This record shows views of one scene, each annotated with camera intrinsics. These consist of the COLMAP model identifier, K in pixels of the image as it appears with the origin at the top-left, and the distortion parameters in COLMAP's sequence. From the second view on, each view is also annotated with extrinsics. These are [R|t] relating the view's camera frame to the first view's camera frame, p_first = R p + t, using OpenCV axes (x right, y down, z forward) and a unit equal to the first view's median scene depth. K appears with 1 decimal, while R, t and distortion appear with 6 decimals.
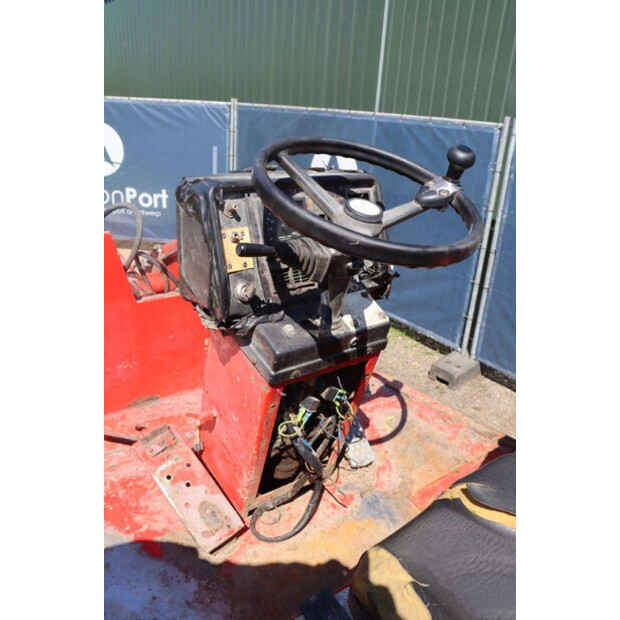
lens RADIAL K [[507.7, 0, 312.2], [0, 507.7, 310.5], [0, 0, 1]] dist [-0.120936, 0.051566]
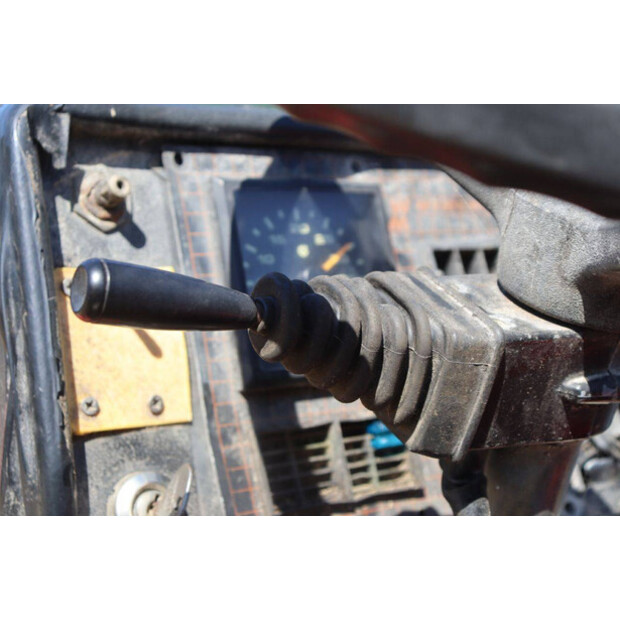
lens RADIAL K [[1093.4, 0, 309.3], [0, 1093.4, 310.1], [0, 0, 1]] dist [0.182794, 0.000000]
pose [[0.996430, -0.026005, -0.080314, -0.007990], [0.003844, 0.964361, -0.264560, 0.012006], [0.084332, 0.263307, 0.961019, 0.465098]]
